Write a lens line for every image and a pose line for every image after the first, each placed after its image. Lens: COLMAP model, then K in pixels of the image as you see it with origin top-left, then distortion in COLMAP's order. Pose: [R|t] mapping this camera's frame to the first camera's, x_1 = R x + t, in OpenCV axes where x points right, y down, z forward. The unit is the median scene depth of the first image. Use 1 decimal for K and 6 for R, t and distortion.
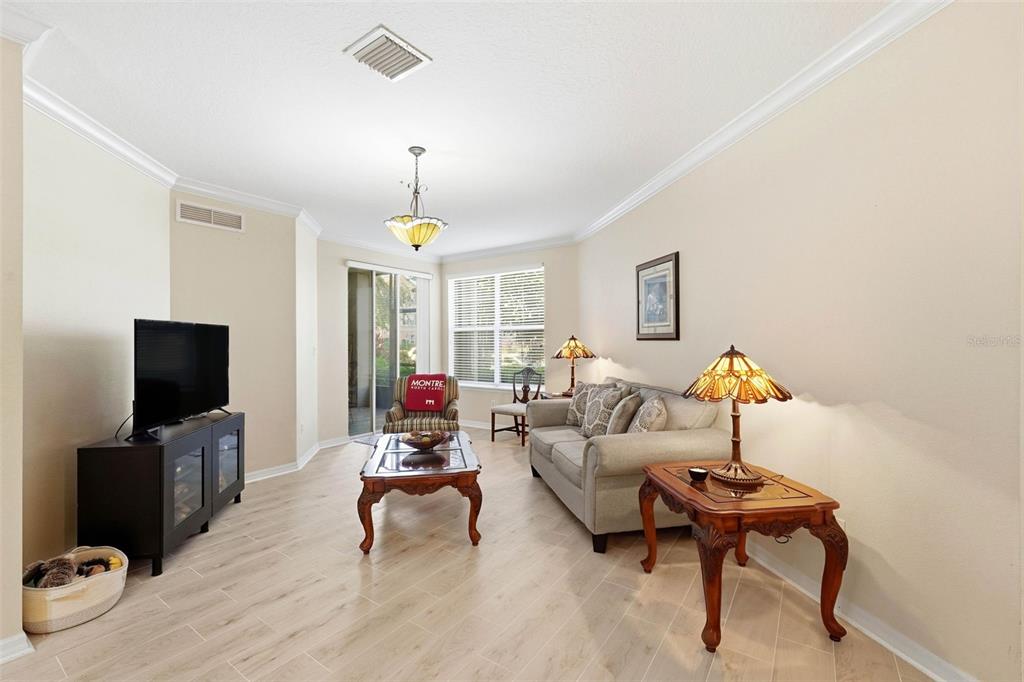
lens RADIAL K [[440.1, 0, 512.0], [0, 440.1, 341.0], [0, 0, 1]] dist [-0.000238, 0.000101]
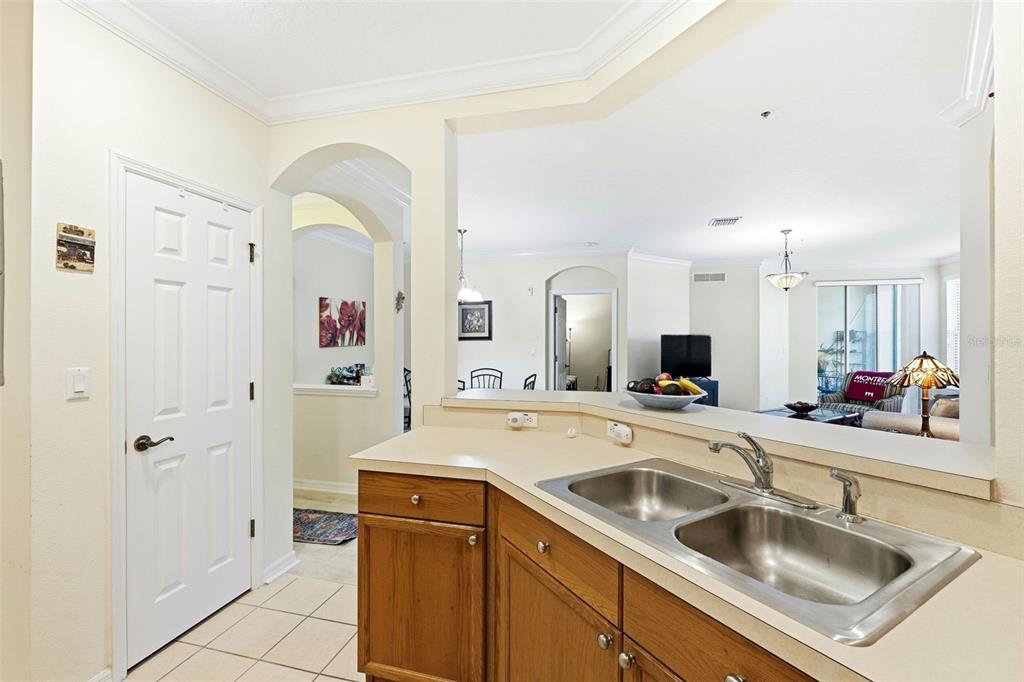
lens RADIAL K [[440.1, 0, 512.0], [0, 440.1, 341.0], [0, 0, 1]] dist [-0.000238, 0.000101]
pose [[0.346223, 0.005192, -0.938138, 1.012730], [-0.002019, 0.999986, 0.004789, -0.020117], [0.938150, 0.000236, 0.346229, -0.569647]]
